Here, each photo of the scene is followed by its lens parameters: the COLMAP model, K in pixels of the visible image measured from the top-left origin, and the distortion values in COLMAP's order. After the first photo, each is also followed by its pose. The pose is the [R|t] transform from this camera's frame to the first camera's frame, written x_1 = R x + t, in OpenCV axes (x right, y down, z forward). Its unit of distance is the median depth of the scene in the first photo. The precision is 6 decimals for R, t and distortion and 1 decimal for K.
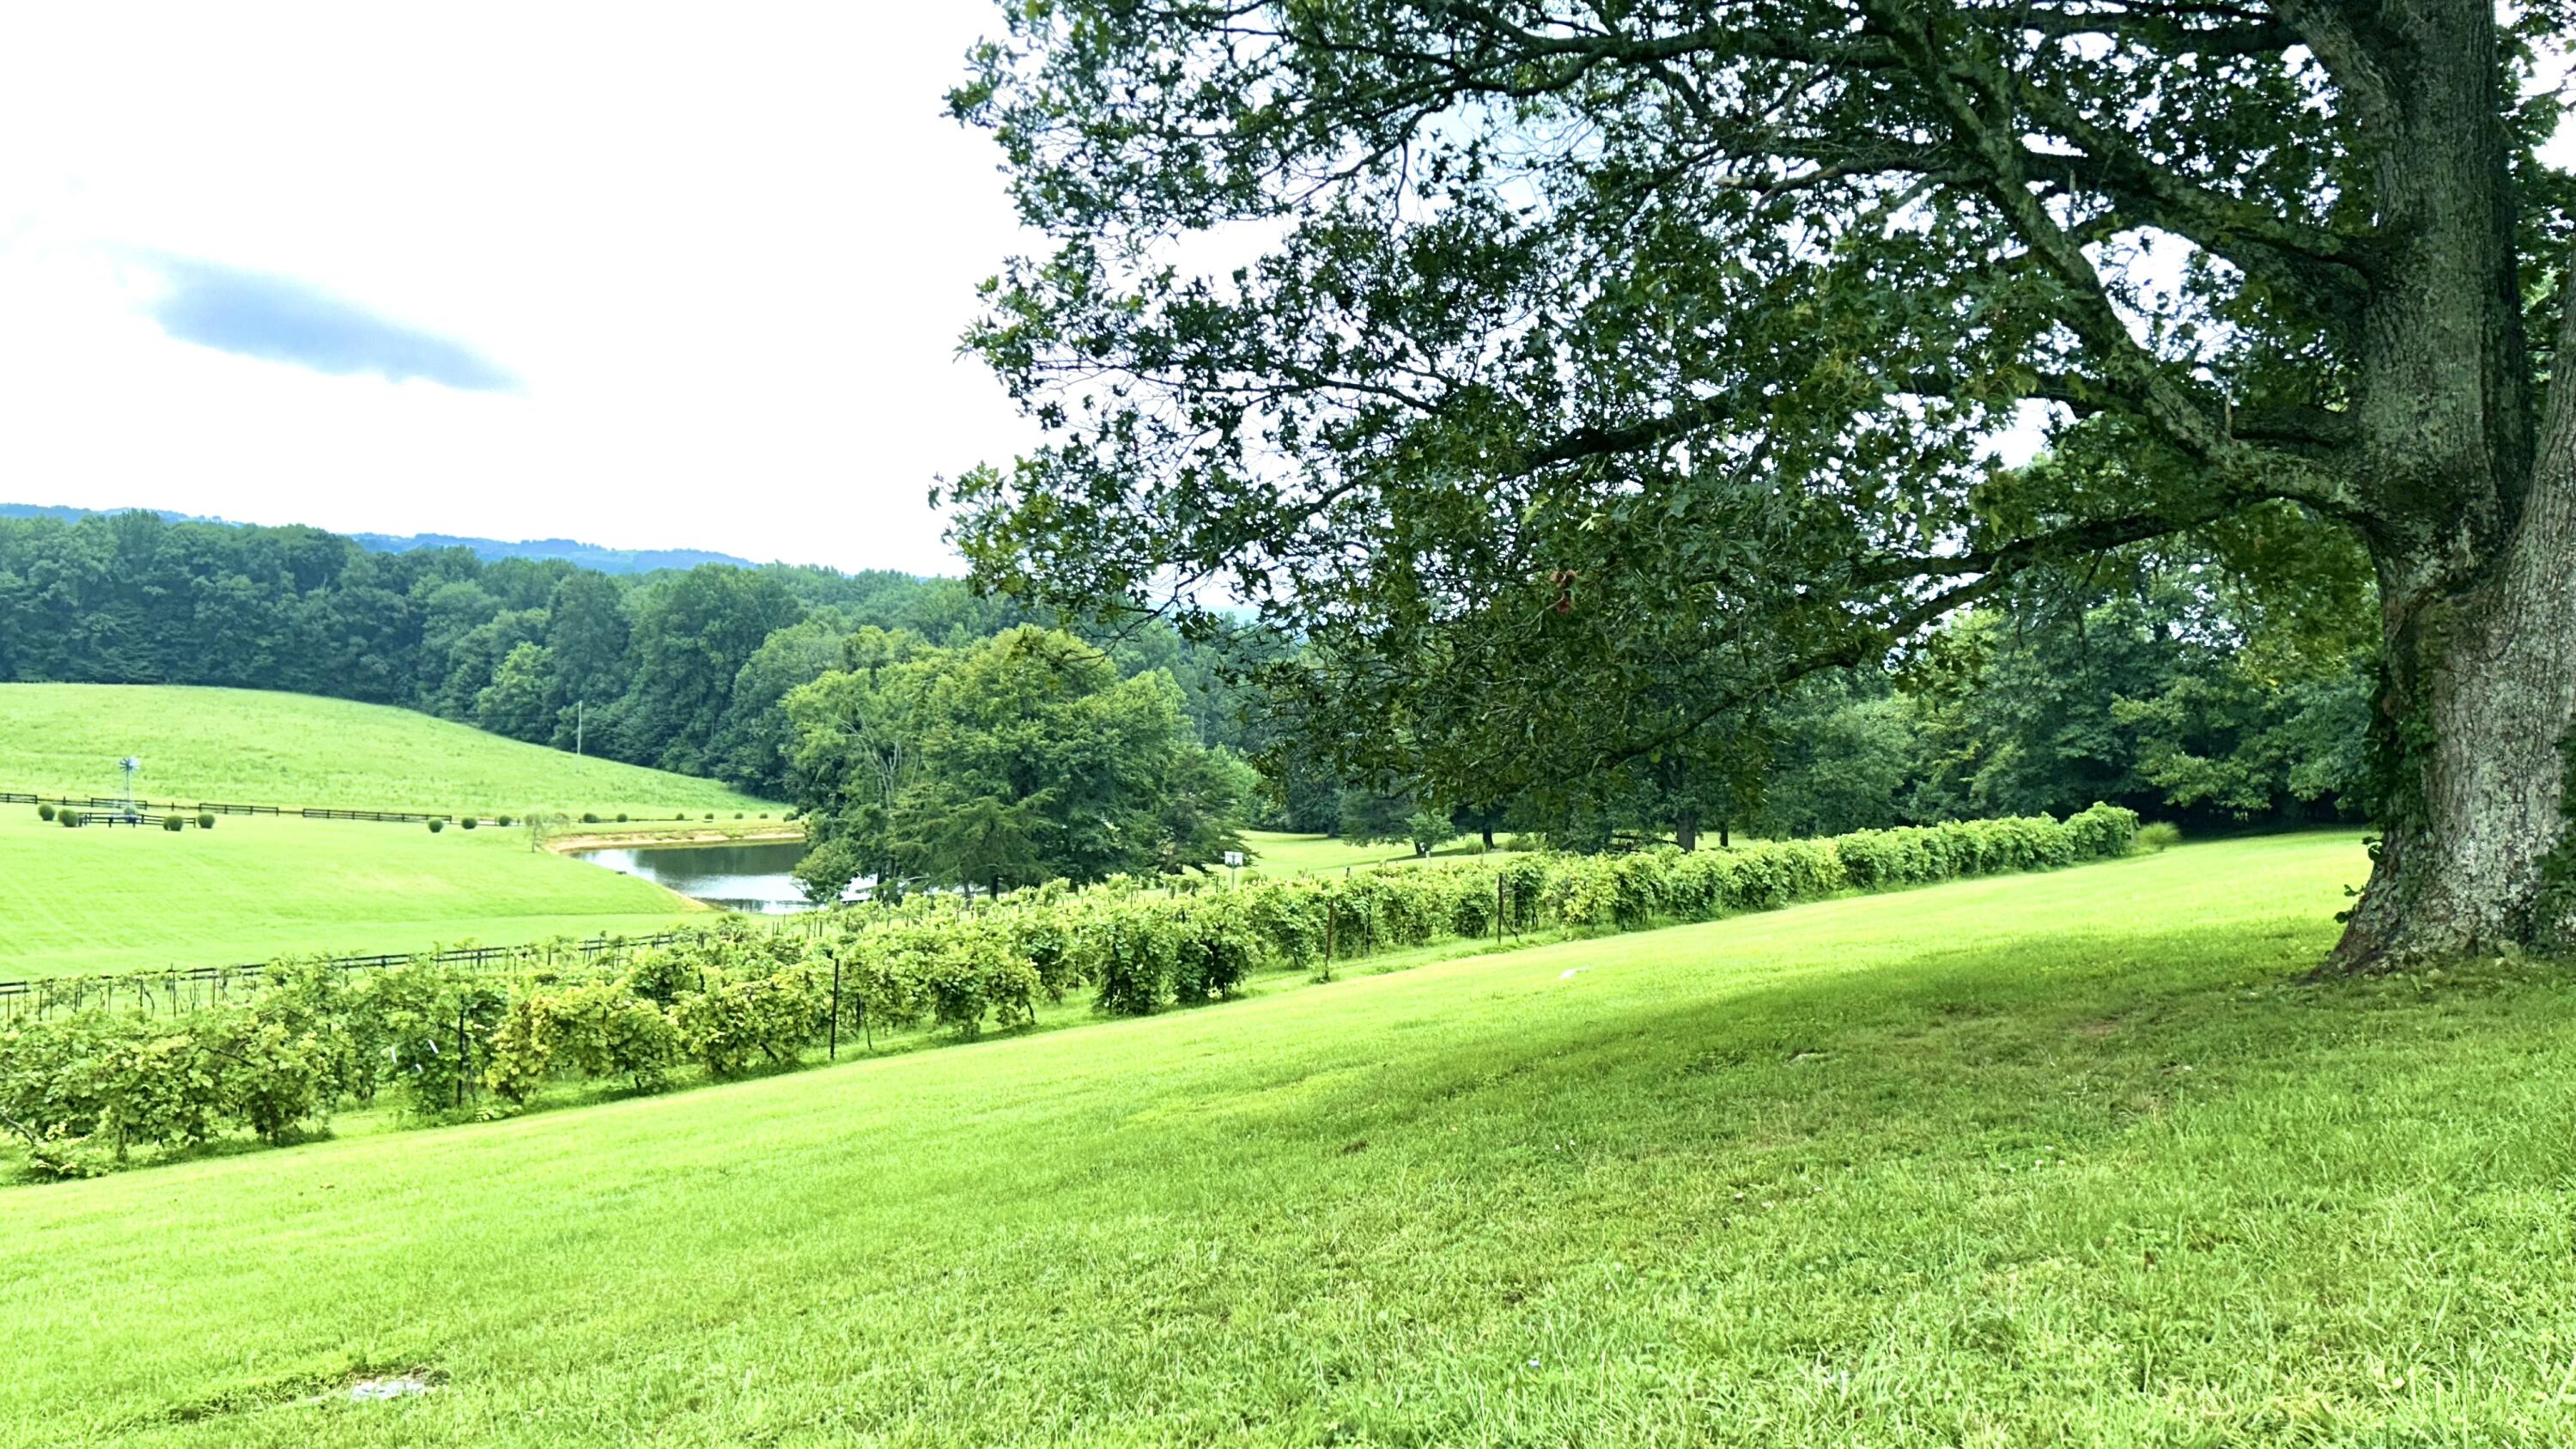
lens RADIAL K [[2017.1, 0, 1283.8], [0, 2017.1, 712.3], [0, 0, 1]] dist [0.047578, -0.023703]
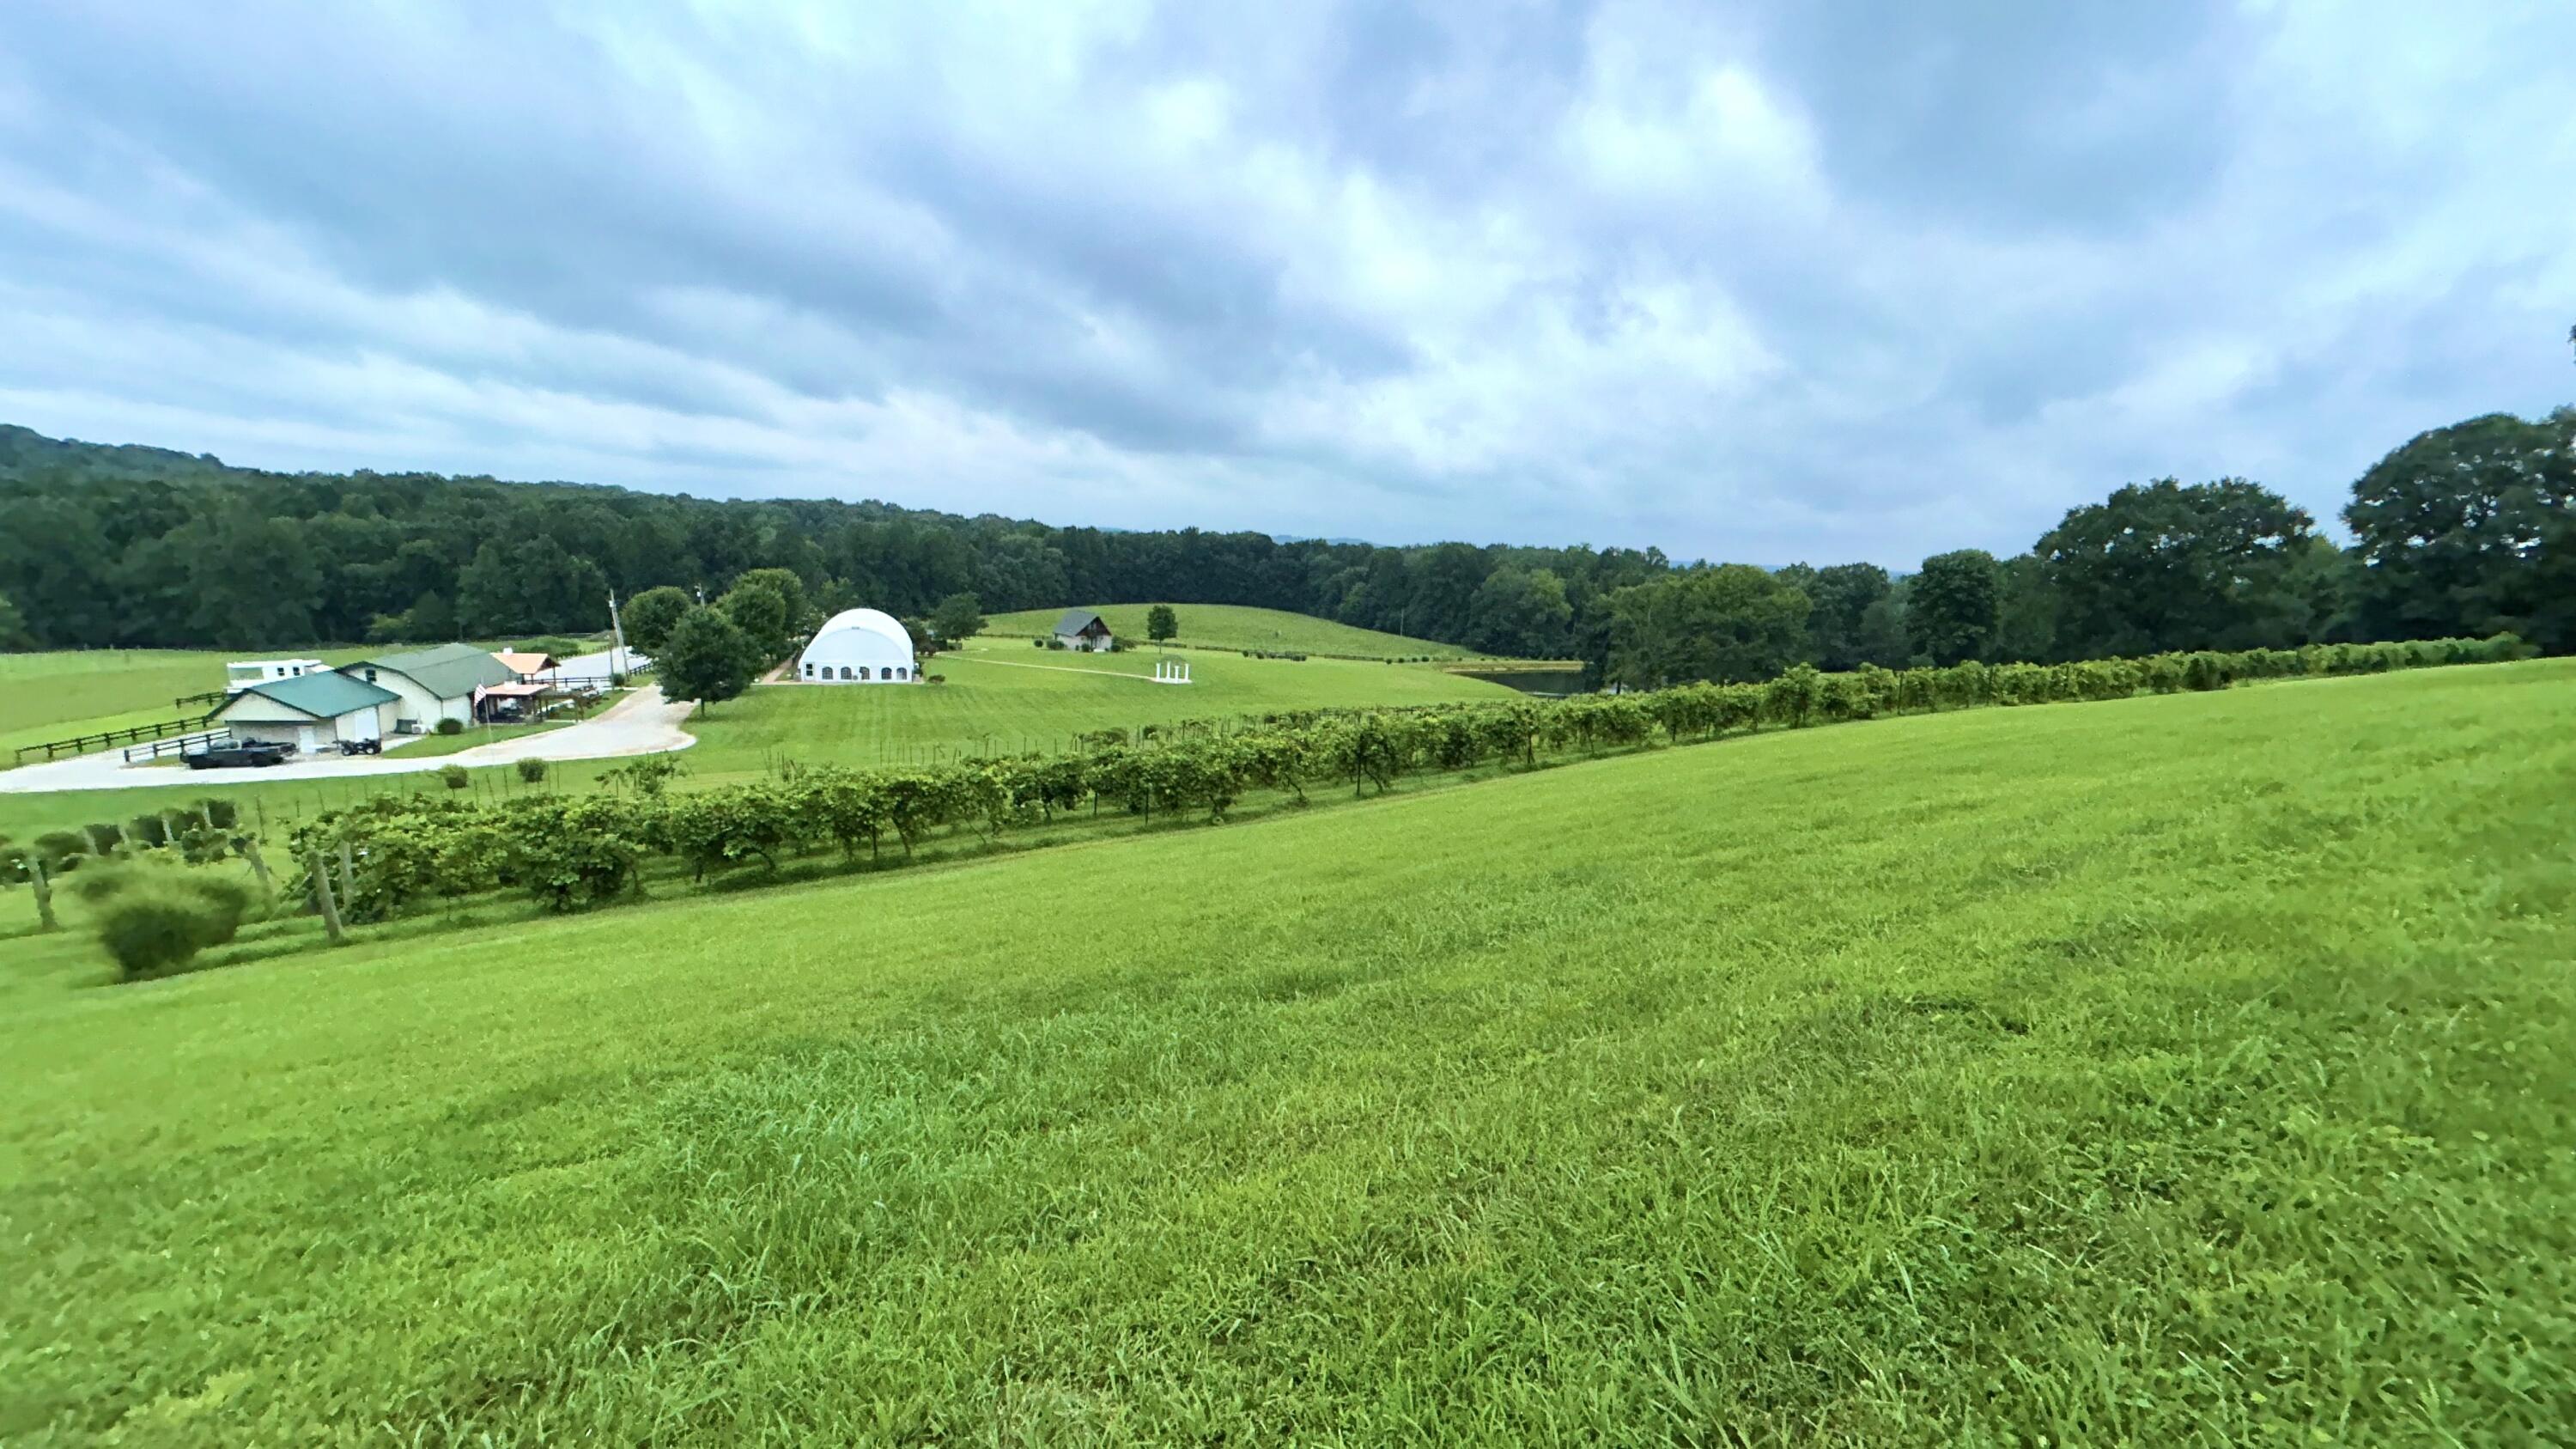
lens RADIAL K [[1041.5, 0, 1292.2], [0, 1041.5, 717.3], [0, 0, 1]] dist [-0.004461, 0.001277]
pose [[0.945708, 0.025112, -0.324045, -0.138101], [0.005573, 0.995611, 0.093420, 0.008817], [0.324969, -0.090154, 0.941418, -0.126506]]
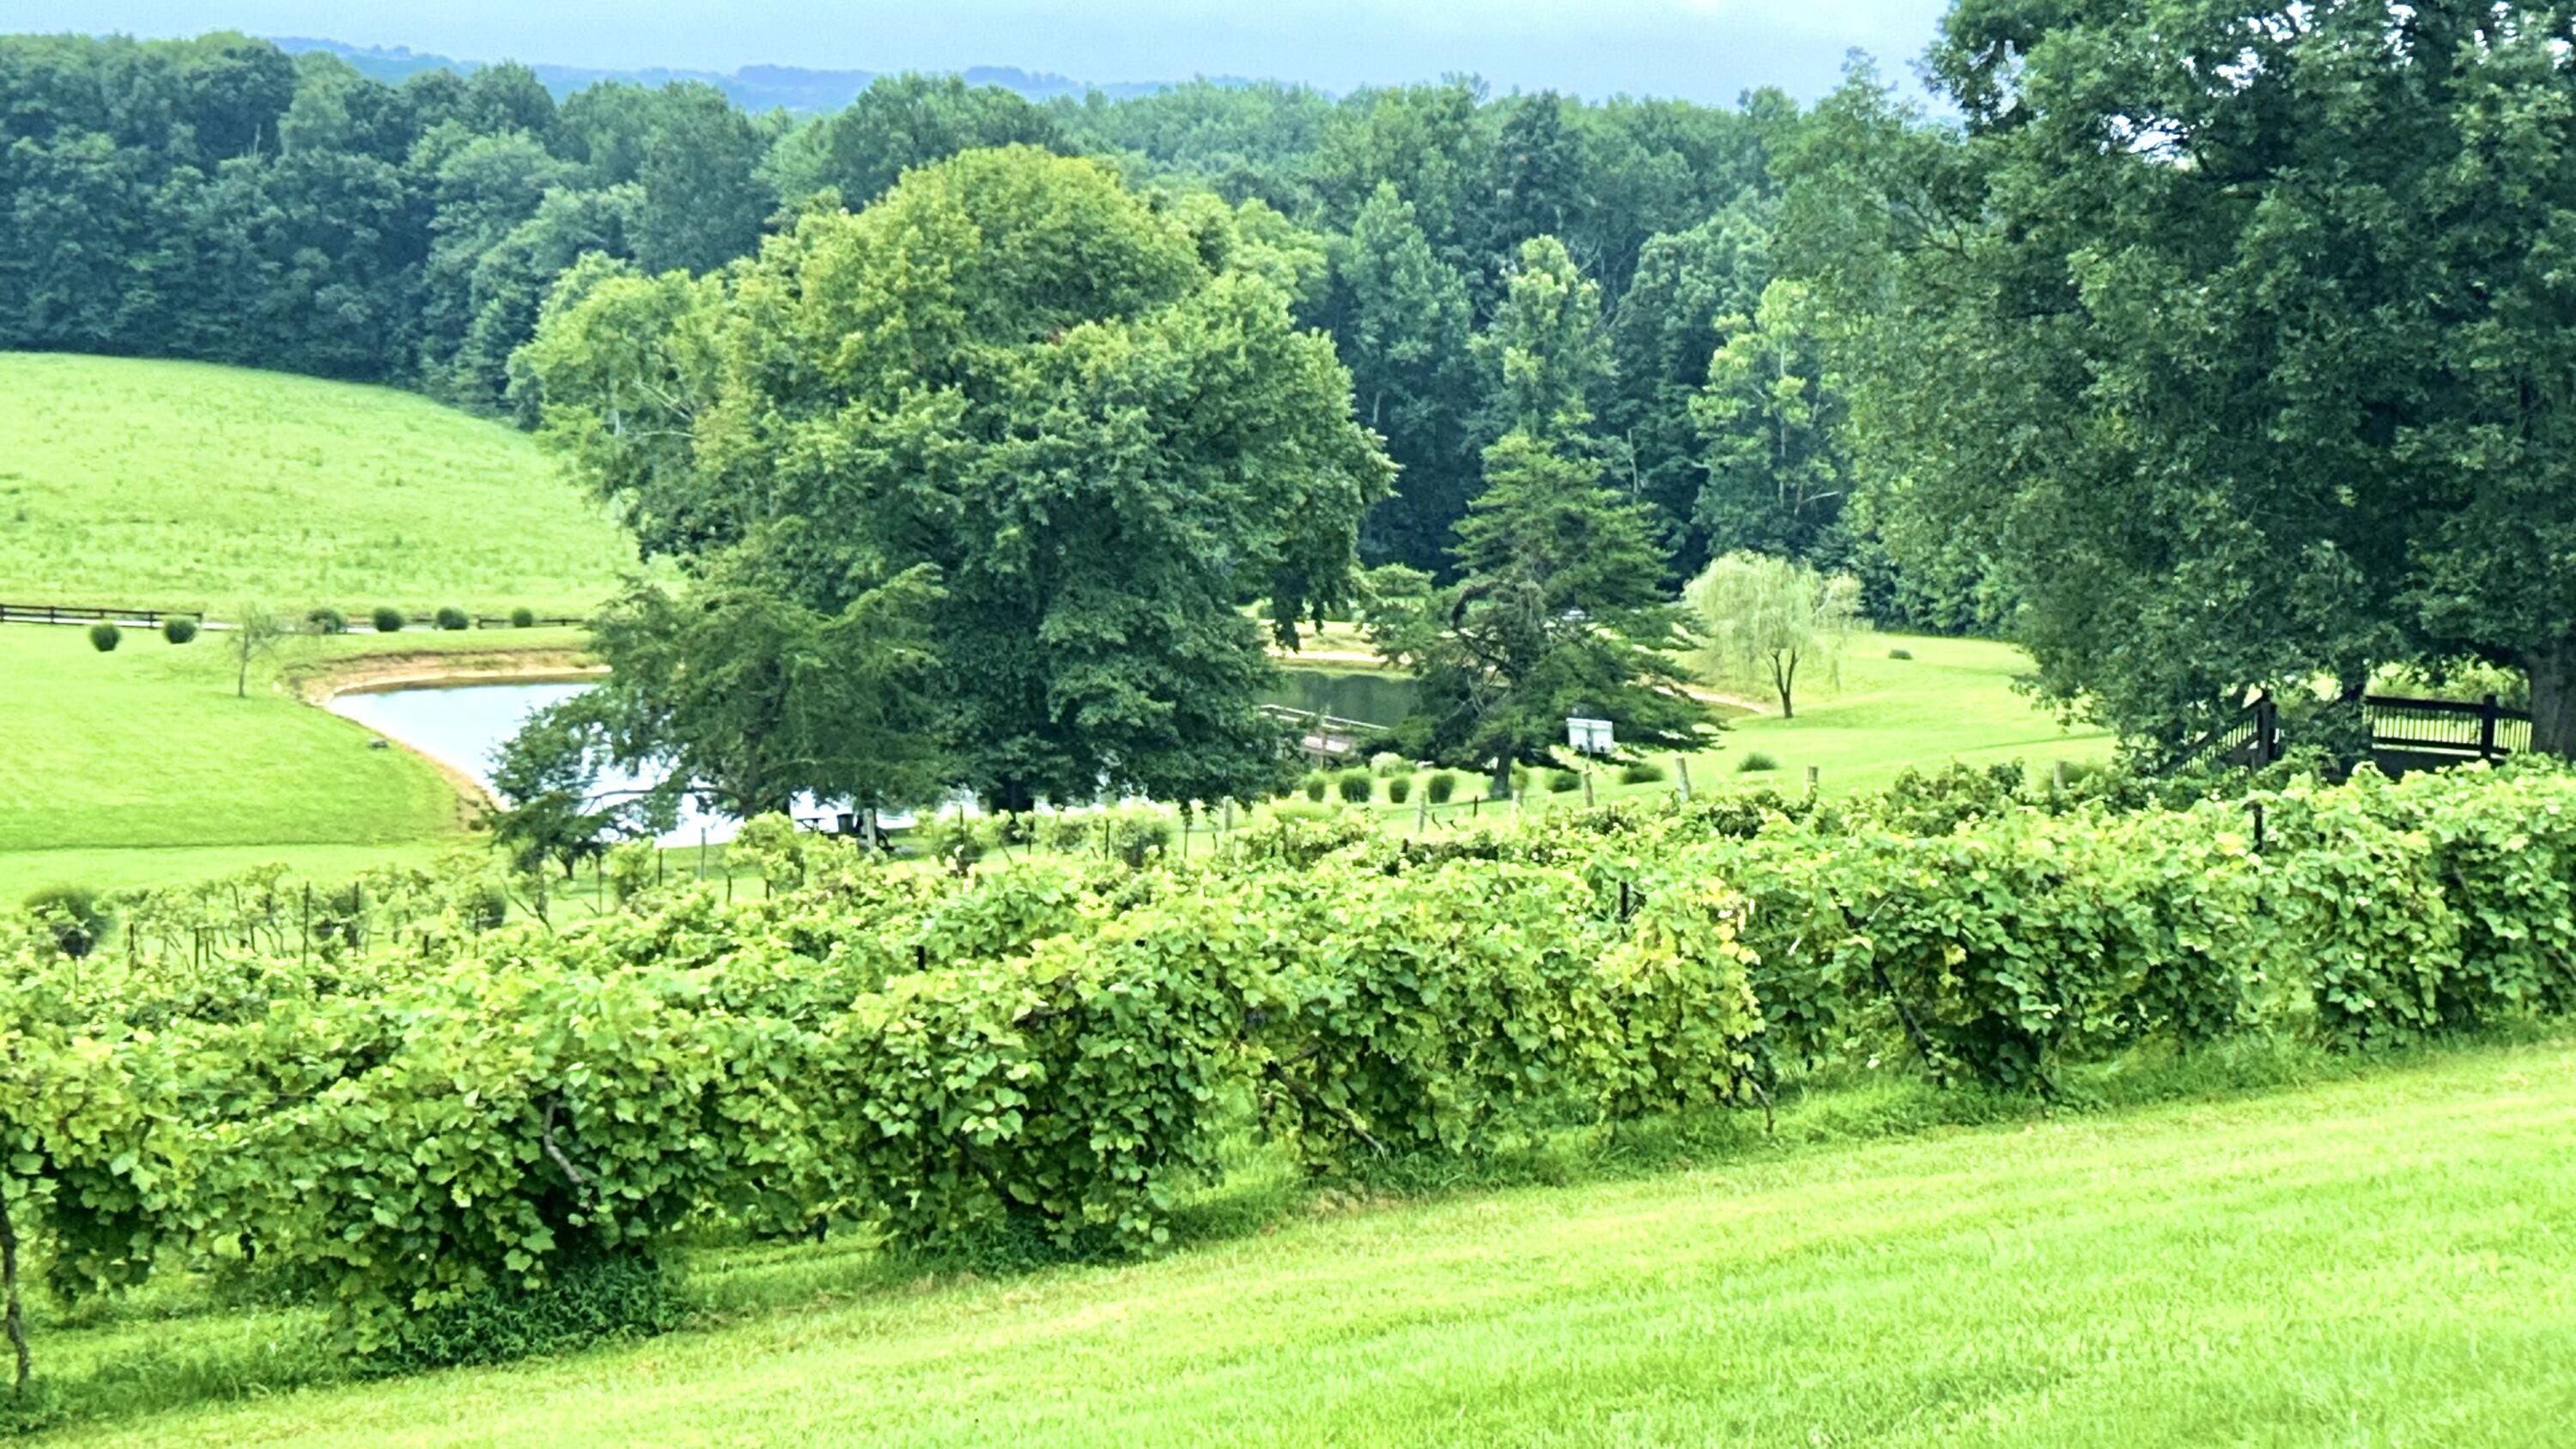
lens RADIAL K [[4041.6, 0, 1299.2], [0, 4041.6, 716.3], [0, 0, 1]] dist [0.071265, 0.000000]
pose [[0.964550, 0.006120, -0.263828, 0.090218], [0.015426, 0.996714, 0.079517, 0.003639], [0.263447, -0.080768, 0.961287, 0.157423]]
